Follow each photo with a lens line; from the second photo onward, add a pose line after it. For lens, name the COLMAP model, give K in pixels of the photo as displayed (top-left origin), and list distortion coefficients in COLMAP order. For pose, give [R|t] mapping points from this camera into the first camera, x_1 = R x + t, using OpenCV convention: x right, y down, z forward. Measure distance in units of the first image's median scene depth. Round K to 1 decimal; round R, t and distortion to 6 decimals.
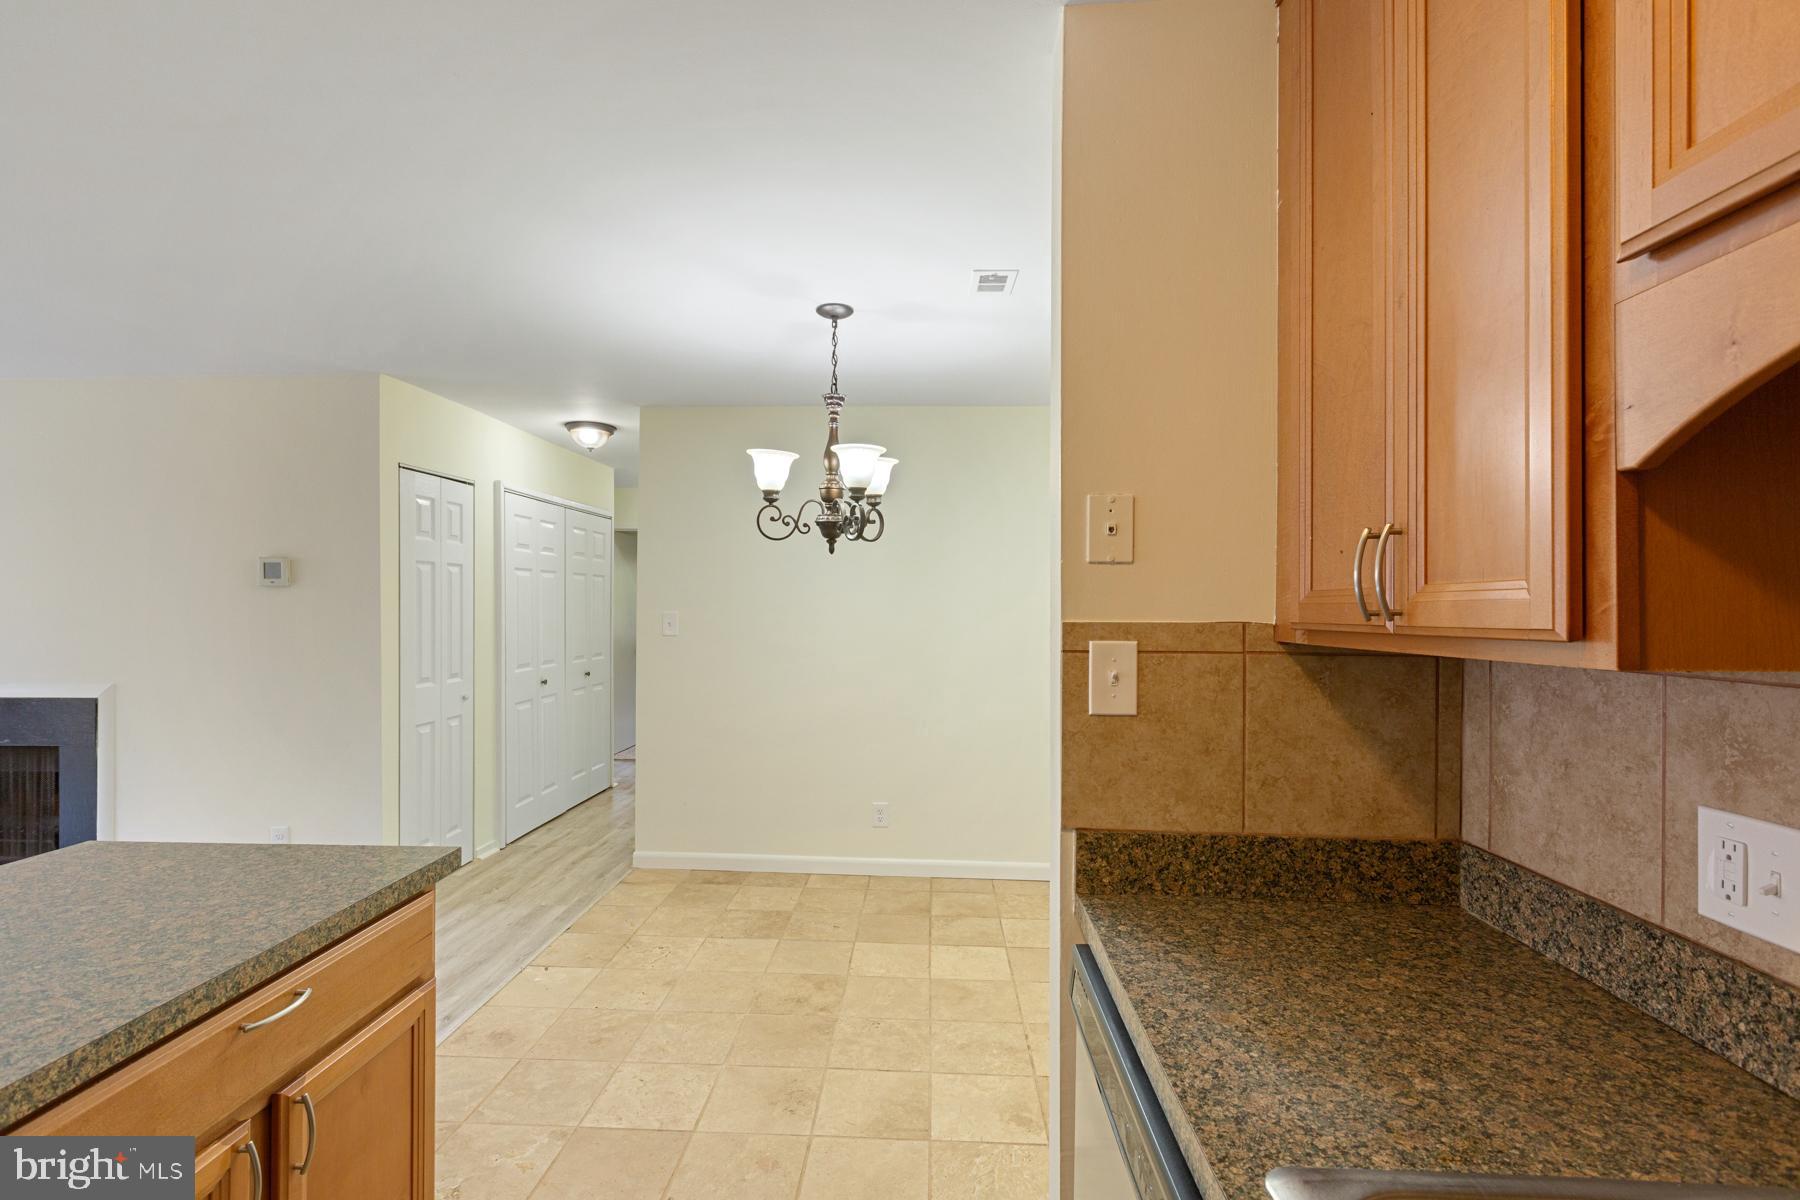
lens RADIAL K [[812.5, 0, 905.0], [0, 812.5, 609.8], [0, 0, 1]] dist [0.003685, -0.001653]
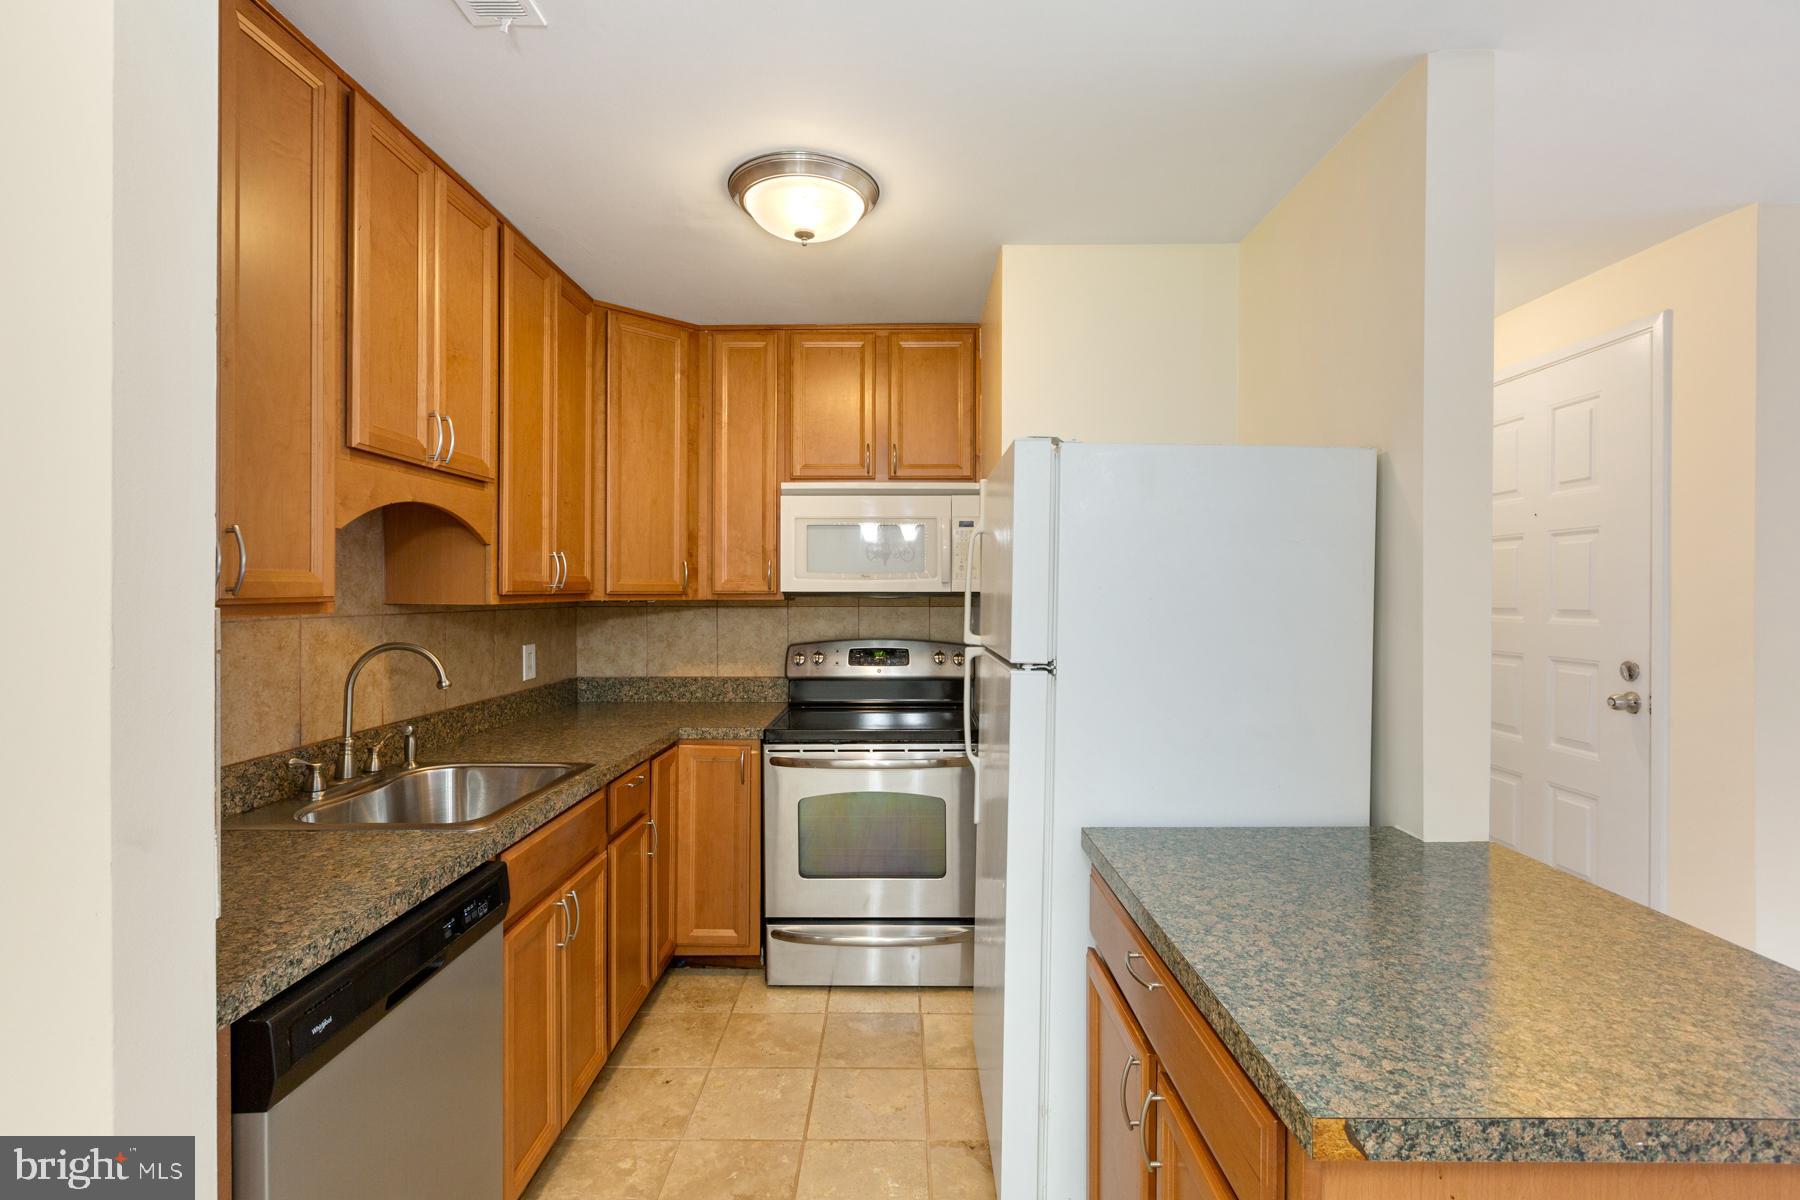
lens RADIAL K [[812.5, 0, 902.4], [0, 812.5, 594.7], [0, 0, 1]] dist [0.003685, -0.001653]
pose [[-0.999475, -0.009176, -0.031068, -0.130929], [-0.009482, 0.999908, 0.009691, -0.002482], [0.030976, 0.009981, -0.999470, 0.638750]]
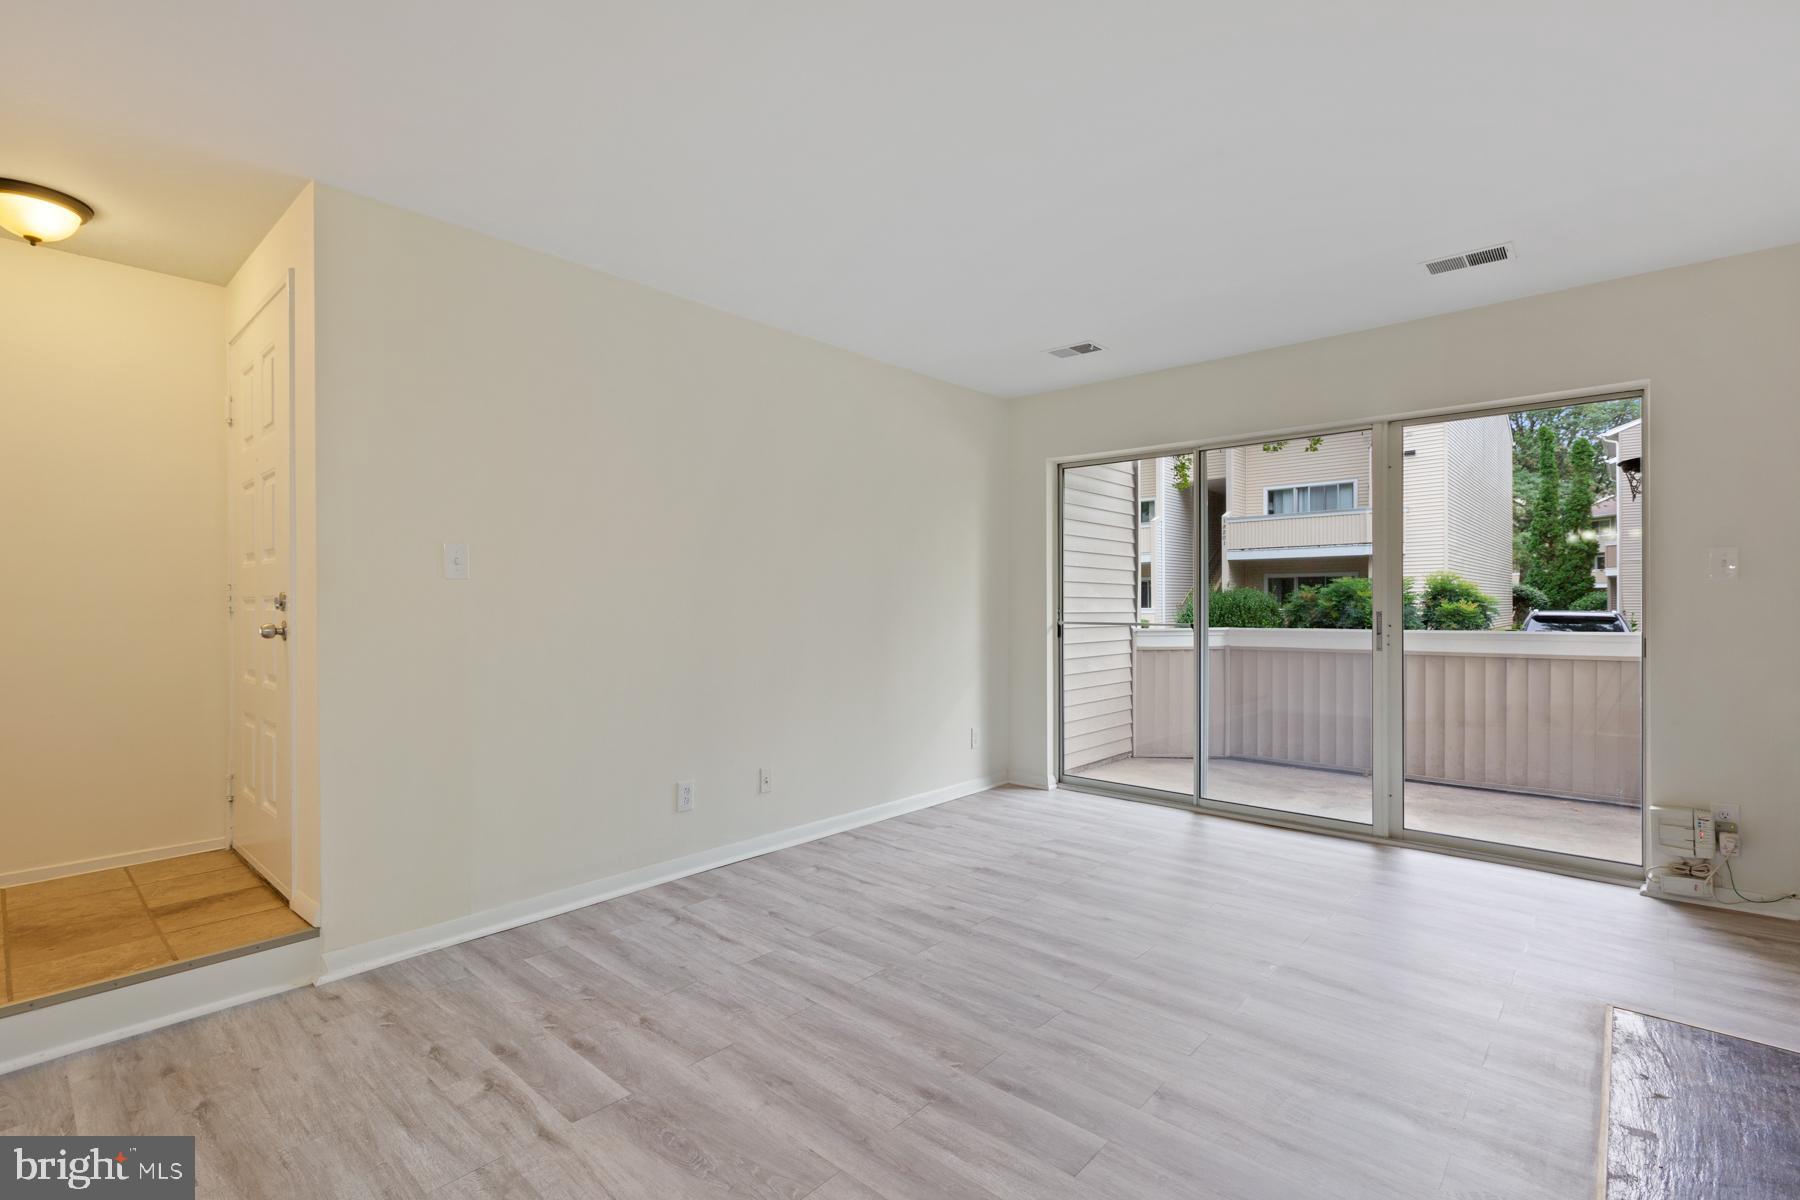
lens RADIAL K [[812.5, 0, 893.7], [0, 812.5, 603.0], [0, 0, 1]] dist [0.003685, -0.001653]
pose [[-0.637615, -0.002783, -0.770350, -0.554133], [-0.002469, 0.999996, -0.001569, 0.063756], [0.770351, 0.000902, -0.637619, 0.865118]]
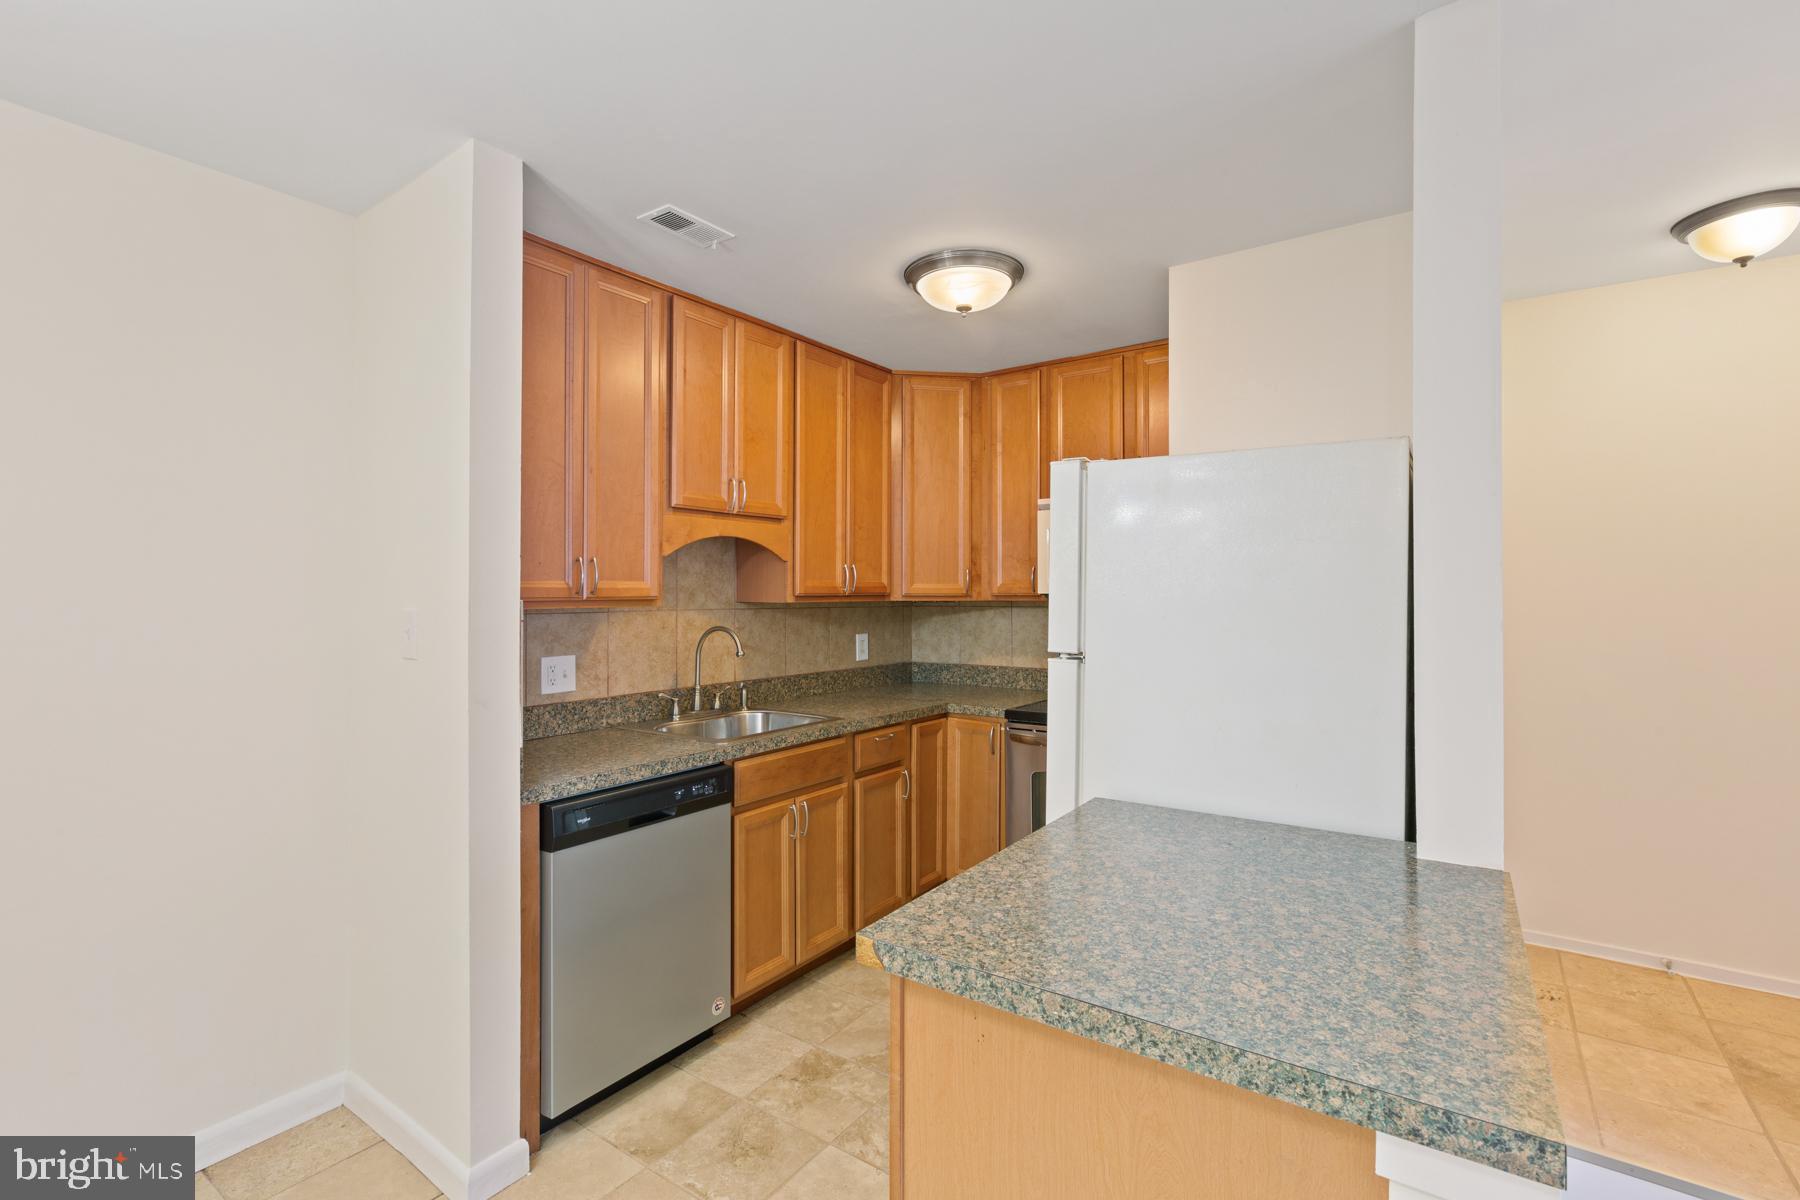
lens RADIAL K [[812.5, 0, 917.5], [0, 812.5, 591.3], [0, 0, 1]] dist [0.003685, -0.001653]
pose [[-0.844522, -0.004994, 0.535497, -0.424590], [-0.003280, 0.999986, 0.004153, -0.002785], [-0.535510, 0.001750, -0.844527, 0.689024]]
